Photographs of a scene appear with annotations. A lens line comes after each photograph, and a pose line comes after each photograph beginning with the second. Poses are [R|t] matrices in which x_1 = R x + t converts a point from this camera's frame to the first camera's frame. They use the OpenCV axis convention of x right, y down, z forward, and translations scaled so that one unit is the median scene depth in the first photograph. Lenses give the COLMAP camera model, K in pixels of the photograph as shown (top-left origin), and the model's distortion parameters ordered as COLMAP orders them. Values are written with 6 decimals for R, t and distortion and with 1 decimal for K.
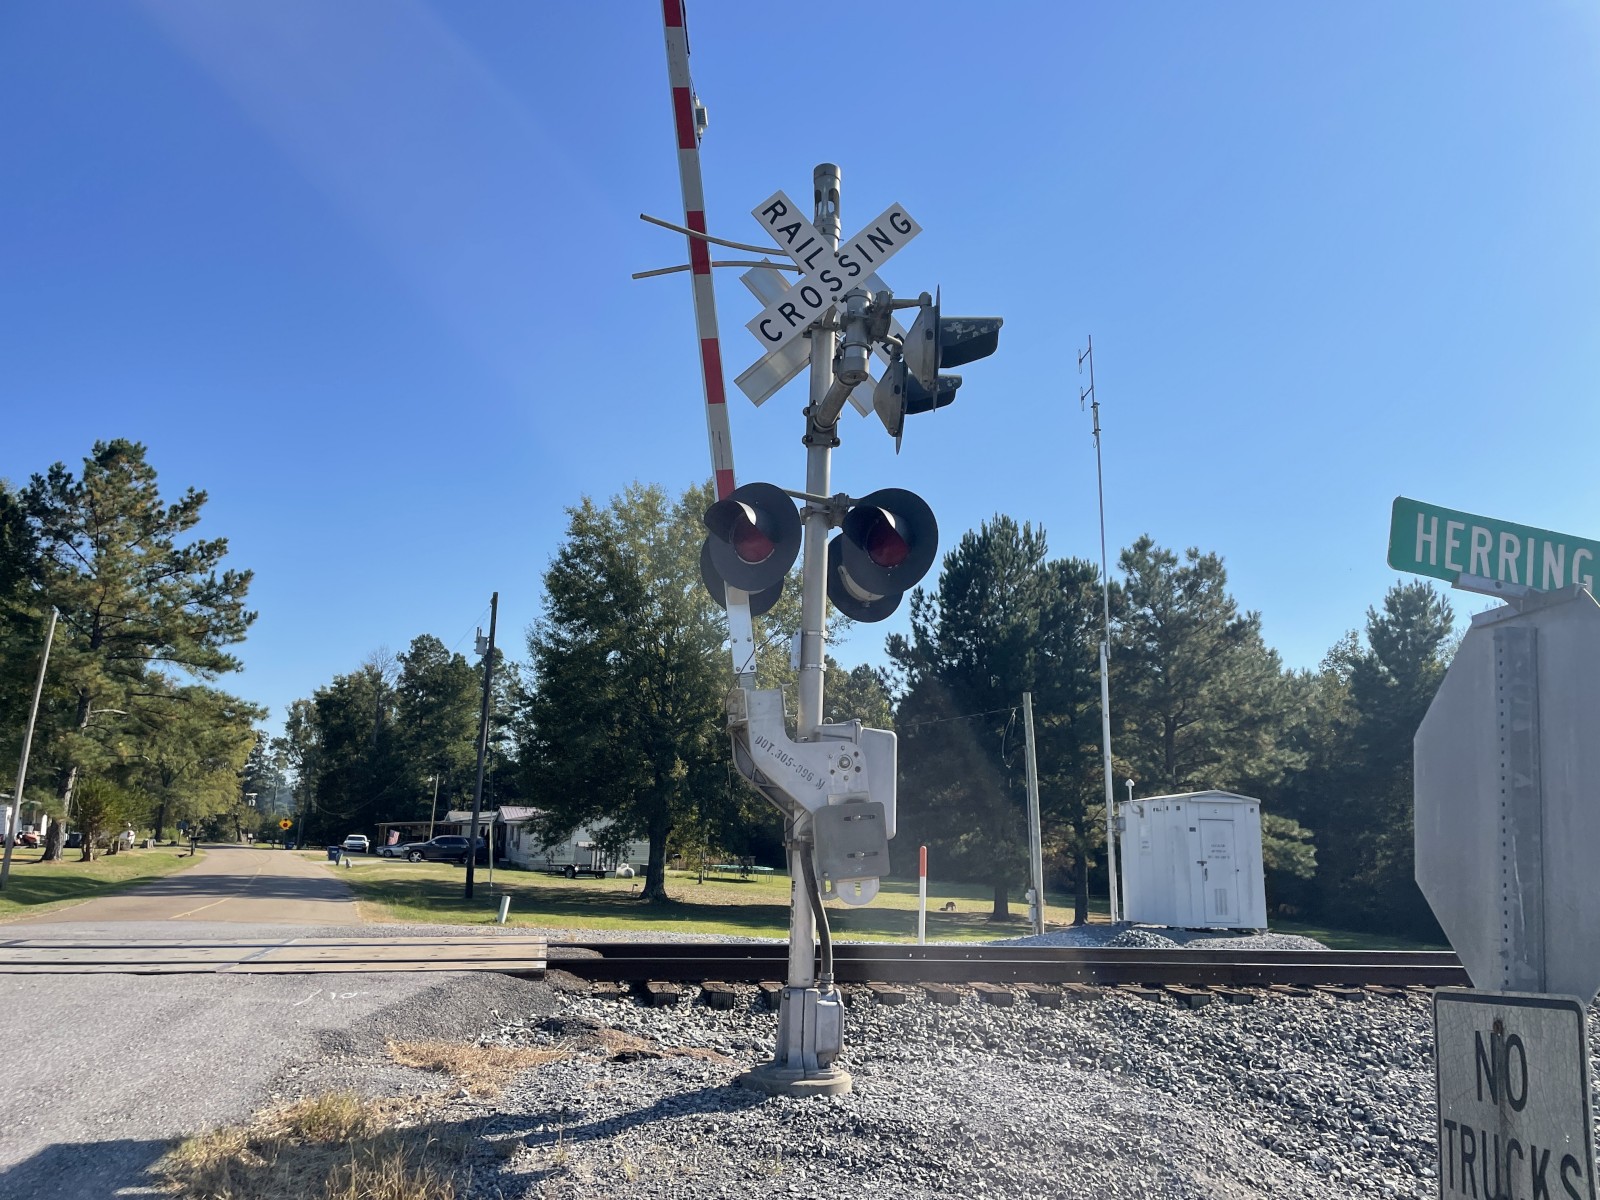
lens RADIAL K [[1248.0, 0, 820.5], [0, 1248.0, 598.6], [0, 0, 1]] dist [0.110501, -0.139171]
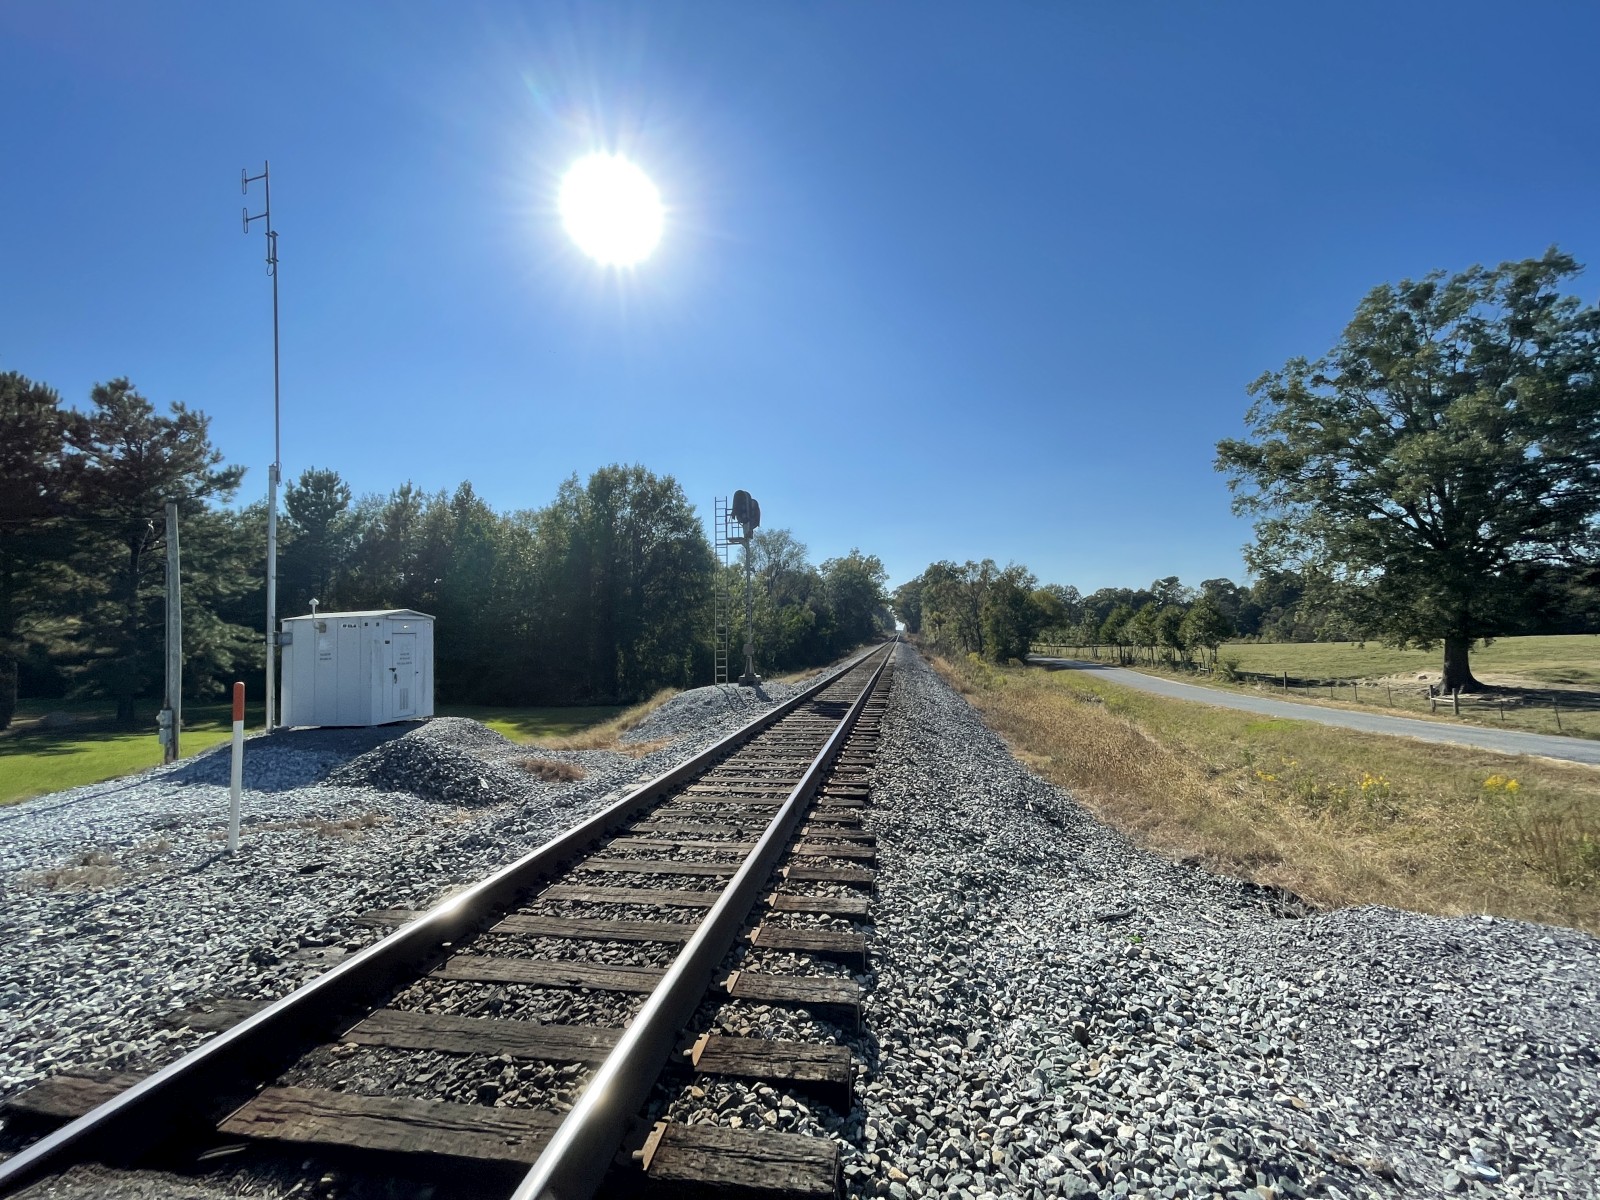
lens RADIAL K [[649.0, 0, 806.5], [0, 649.0, 600.0], [0, 0, 1]] dist [-0.000603, -0.000100]
pose [[0.337506, 0.024947, 0.940993, -0.074610], [-0.156624, 0.987202, 0.030005, 0.033159], [-0.928202, -0.157509, 0.337094, 0.225529]]
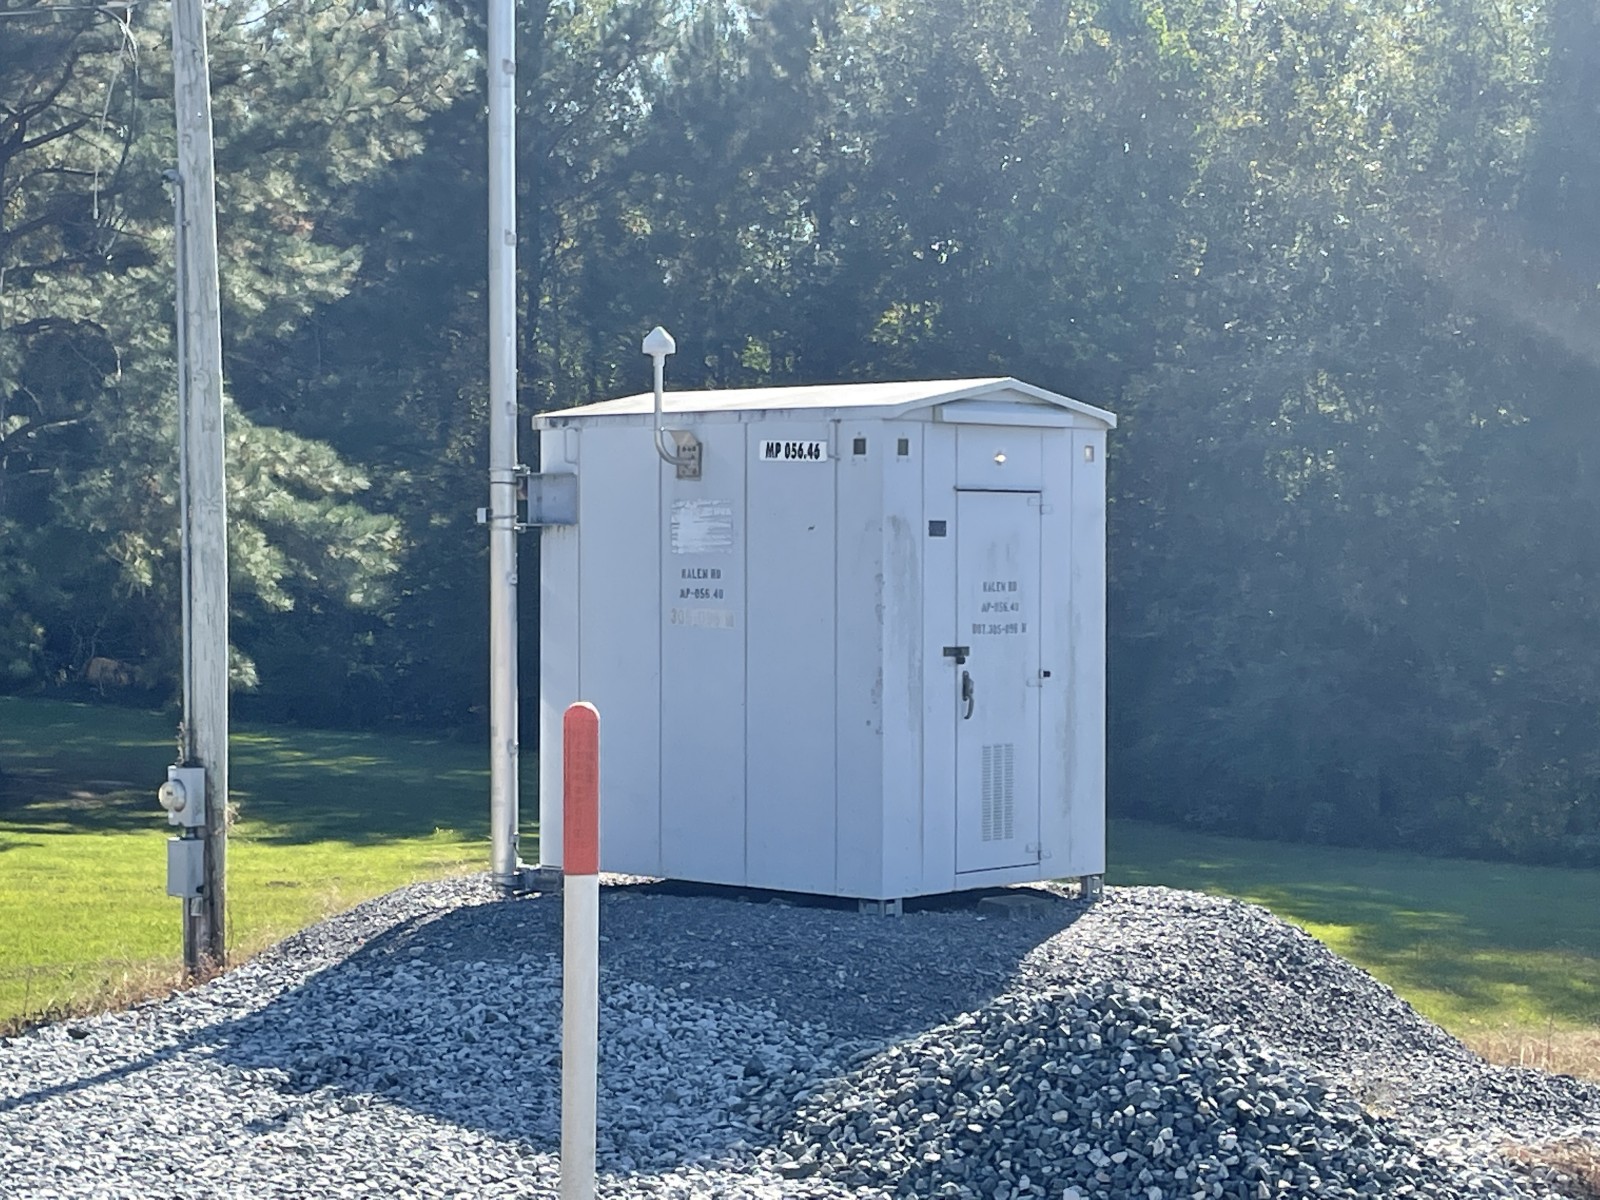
lens RADIAL K [[3221.3, 0, 800.0], [0, 3221.3, 600.0], [0, 0, 1]] dist [0.035374, 0.107507]
pose [[0.783027, -0.025830, 0.621451, -0.070412], [-0.117083, 0.975154, 0.188056, 0.039517], [-0.610869, -0.220015, 0.760548, 0.264235]]
